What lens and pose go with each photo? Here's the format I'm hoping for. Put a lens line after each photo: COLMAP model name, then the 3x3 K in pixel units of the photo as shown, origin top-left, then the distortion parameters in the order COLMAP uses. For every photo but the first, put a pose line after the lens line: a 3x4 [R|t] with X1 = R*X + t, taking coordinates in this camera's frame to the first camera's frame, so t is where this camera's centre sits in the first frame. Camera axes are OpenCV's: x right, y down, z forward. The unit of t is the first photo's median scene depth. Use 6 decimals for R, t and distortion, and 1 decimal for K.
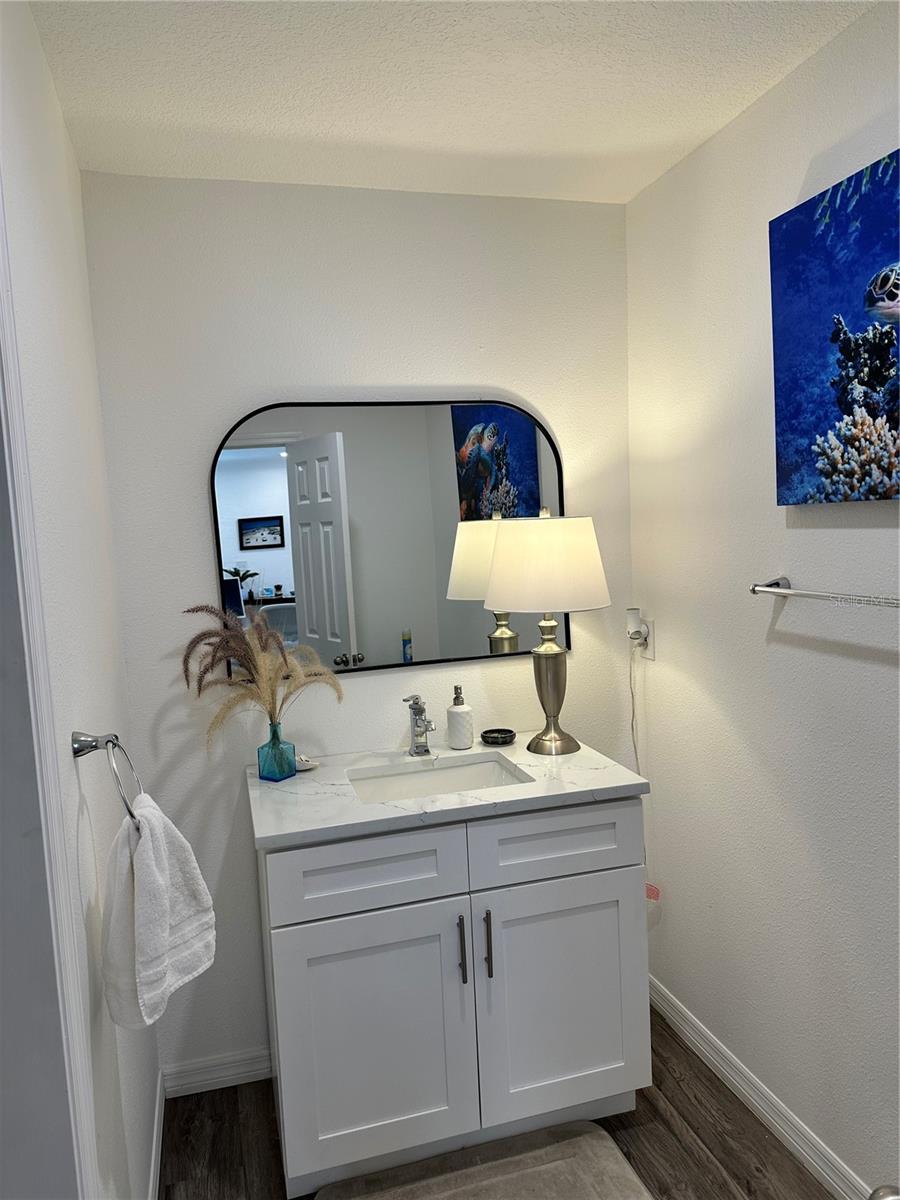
lens RADIAL K [[831.5, 0, 458.9], [0, 831.5, 600.4], [0, 0, 1]] dist [0.064123, -0.059941]
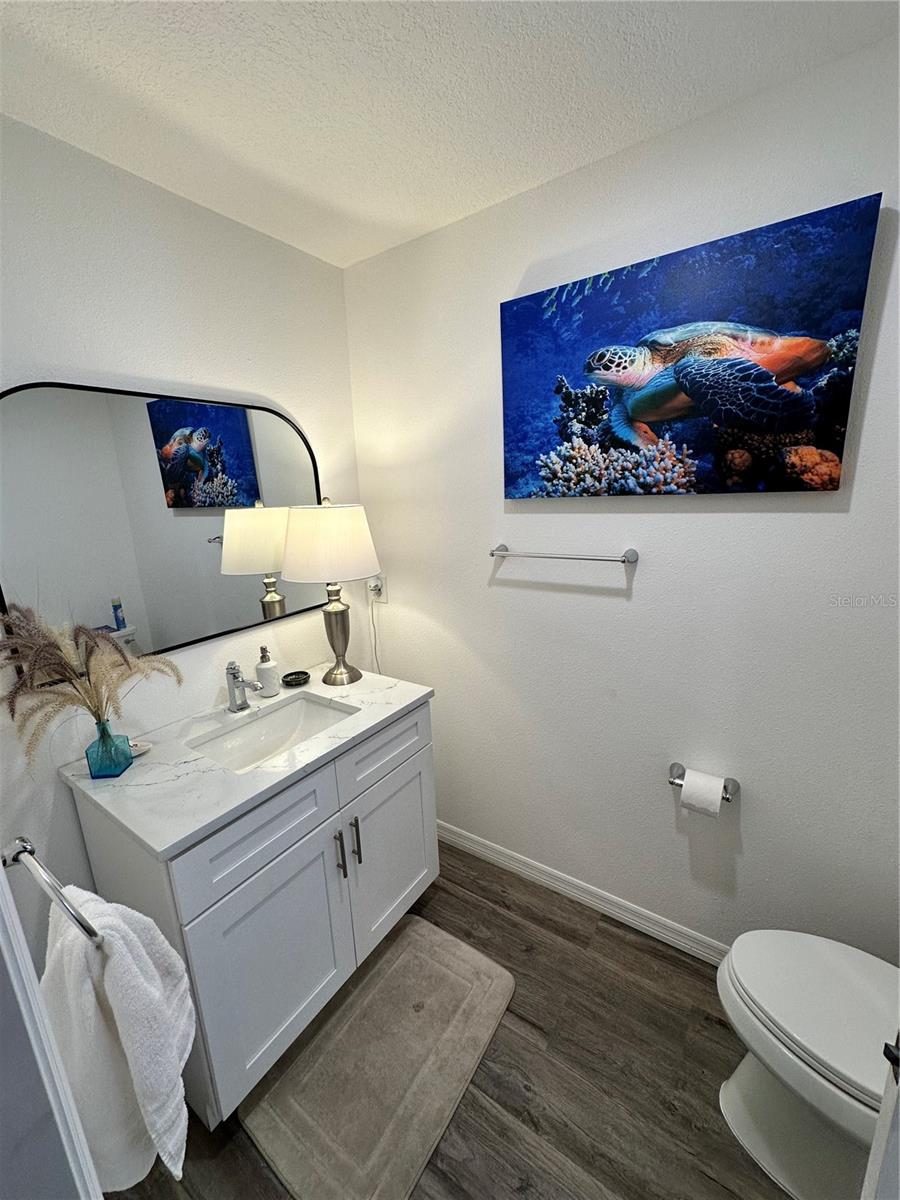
lens RADIAL K [[479.1, 0, 445.6], [0, 479.1, 598.0], [0, 0, 1]] dist [0.000811, -0.001392]
pose [[0.779661, -0.127225, 0.613141, -0.257179], [0.063172, 0.990128, 0.125120, -0.046548], [-0.623007, -0.058818, 0.780002, 0.347038]]
